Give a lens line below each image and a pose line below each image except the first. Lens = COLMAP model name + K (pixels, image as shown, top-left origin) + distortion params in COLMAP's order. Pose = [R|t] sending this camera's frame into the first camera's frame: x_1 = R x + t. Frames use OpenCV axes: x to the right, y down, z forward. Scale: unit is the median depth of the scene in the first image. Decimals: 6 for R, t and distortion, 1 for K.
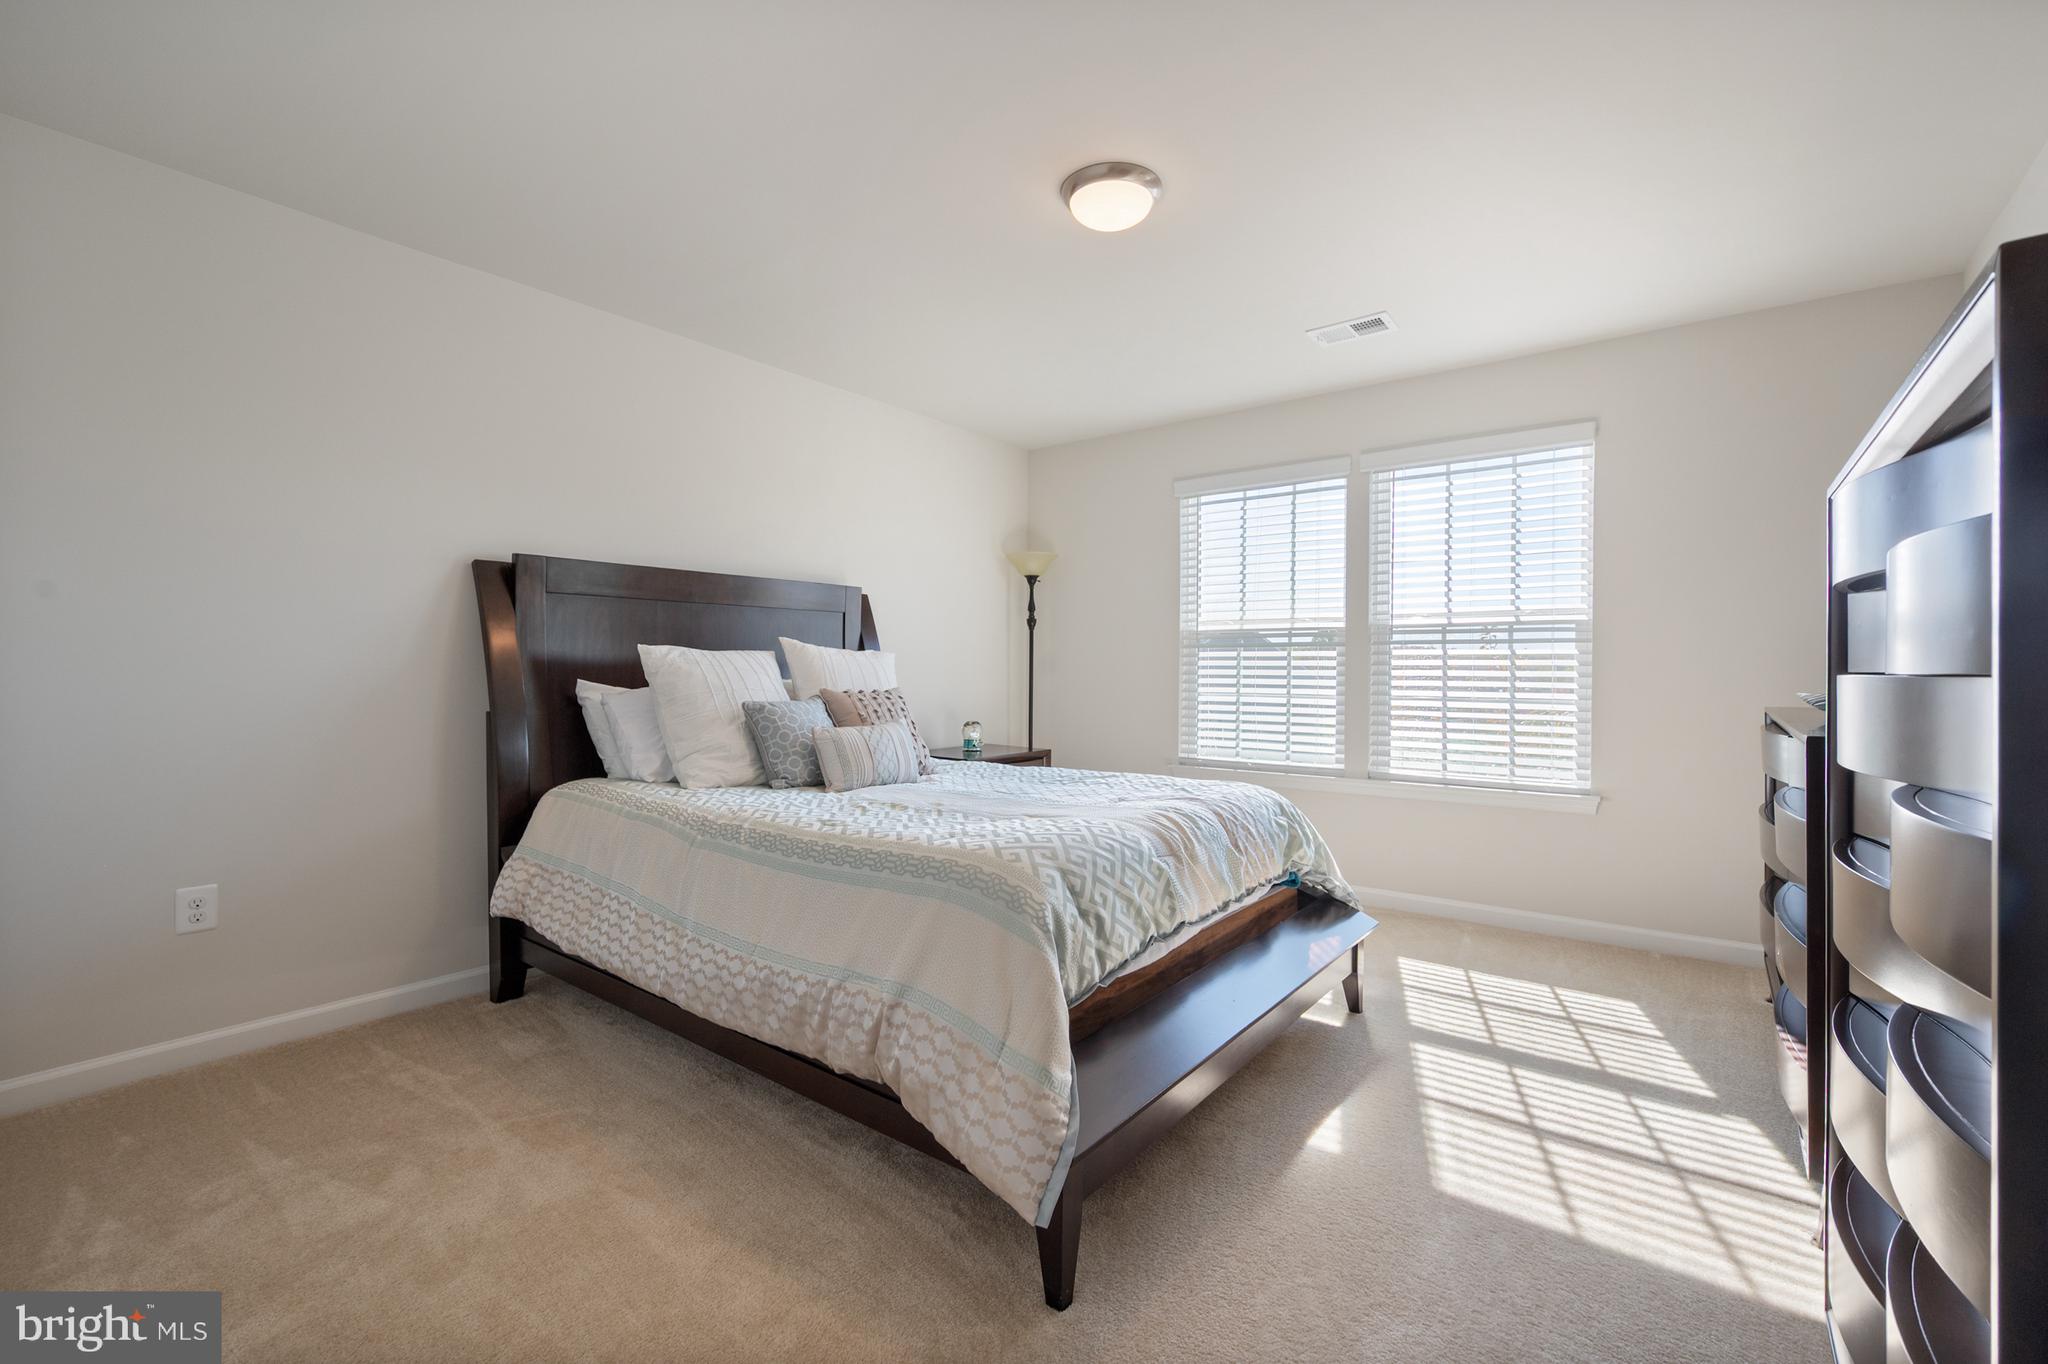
lens RADIAL K [[880.9, 0, 1029.4], [0, 880.9, 666.2], [0, 0, 1]] dist [0.003648, 0.000356]
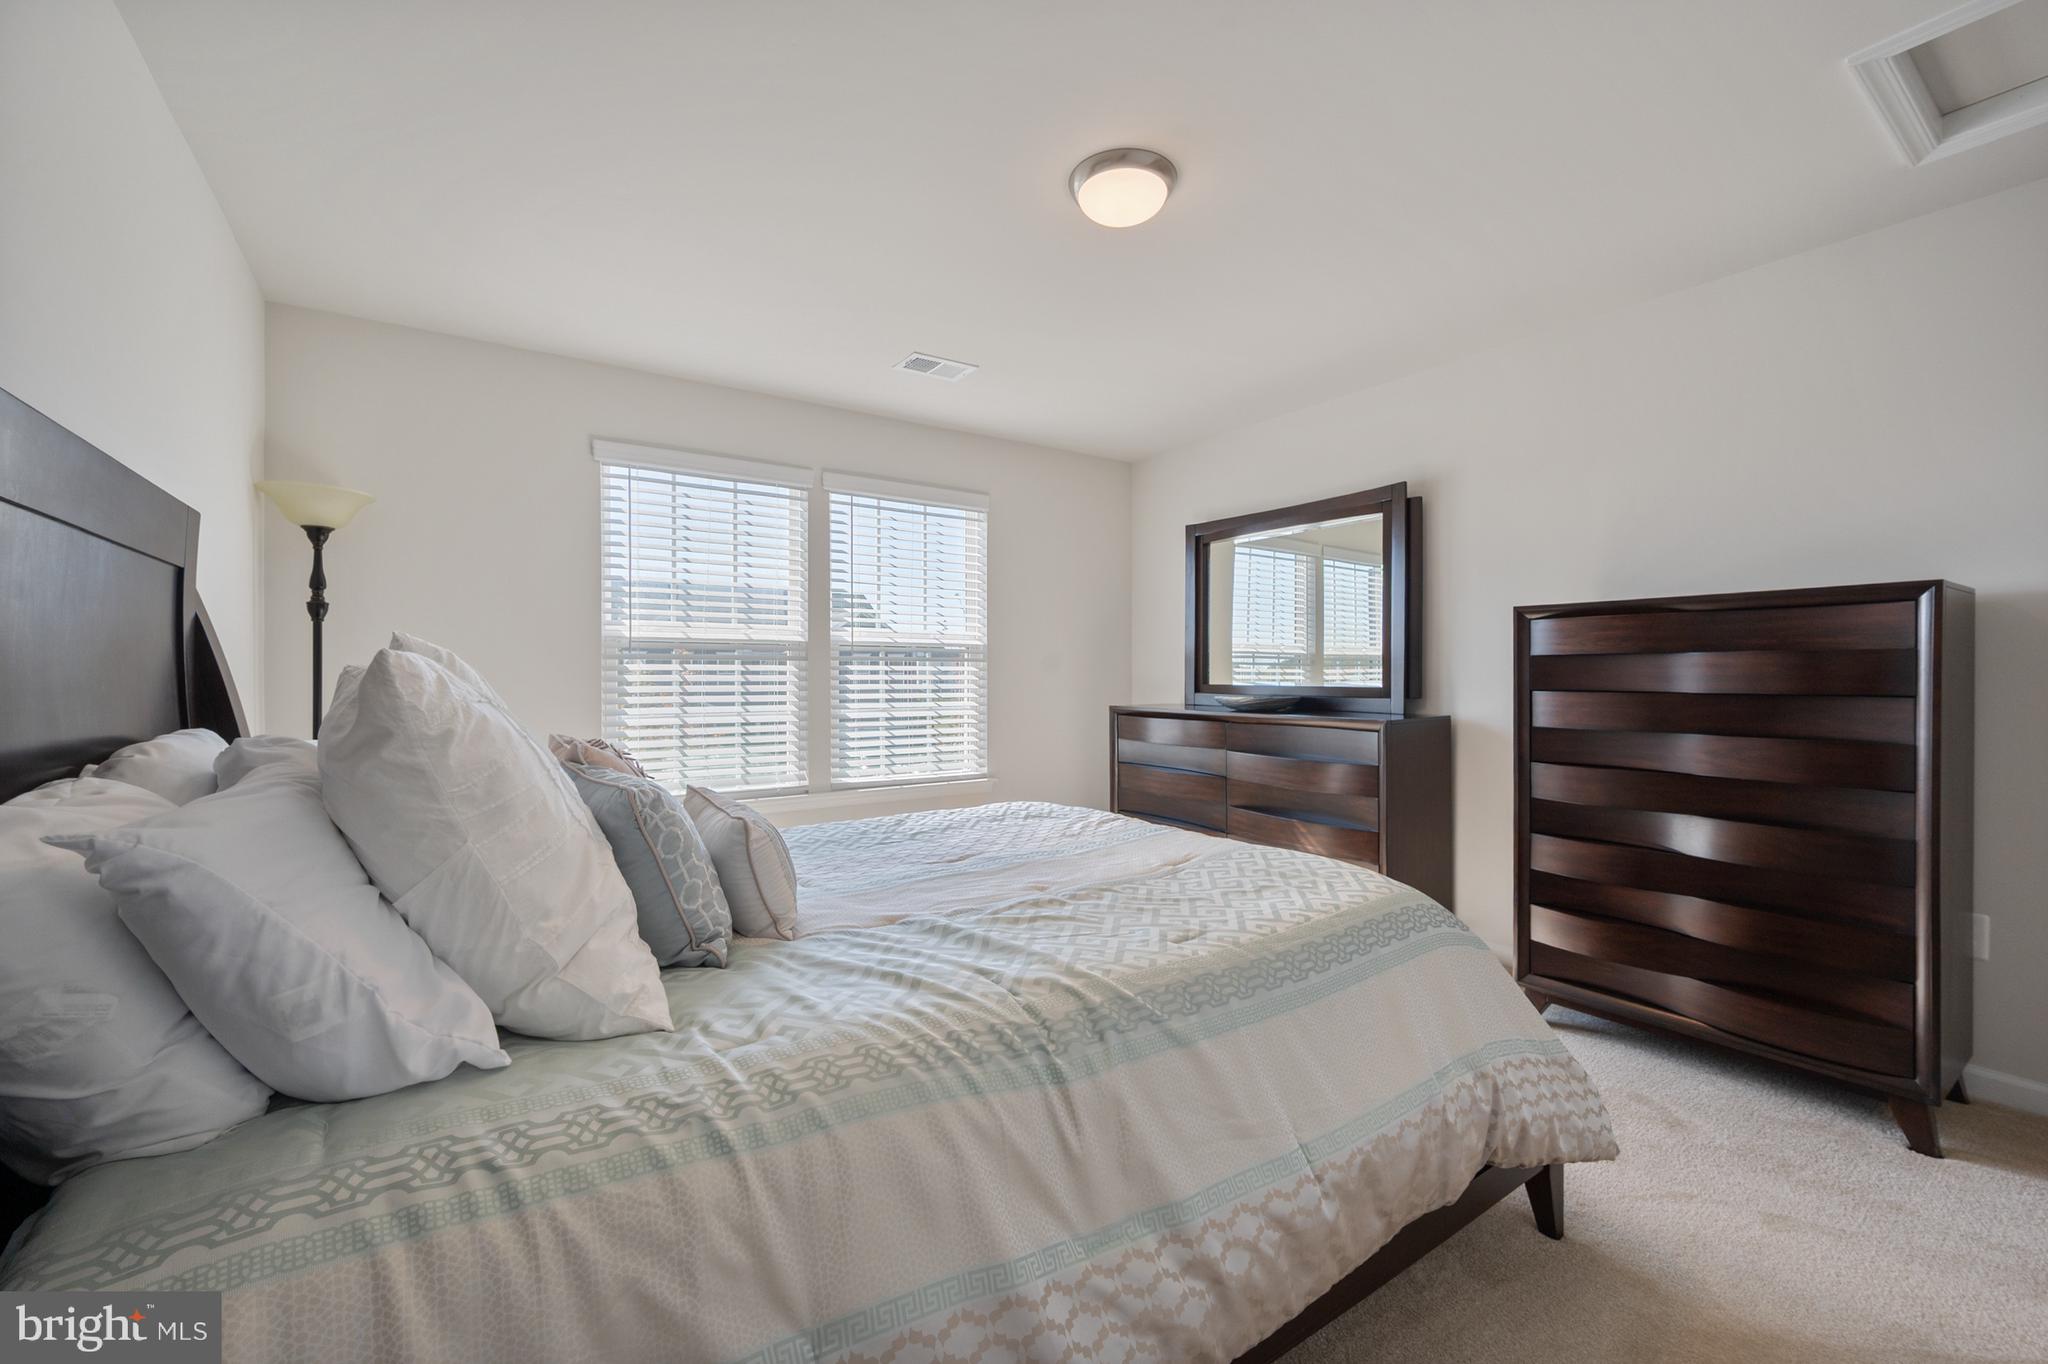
lens RADIAL K [[833.9, 0, 1029.9], [0, 833.9, 681.4], [0, 0, 1]] dist [0.003030, 0.000096]
pose [[0.305923, -0.003822, 0.952048, -0.460476], [0.006738, 0.999976, 0.001850, 0.000391], [-0.952032, 0.005849, 0.305942, 0.475616]]
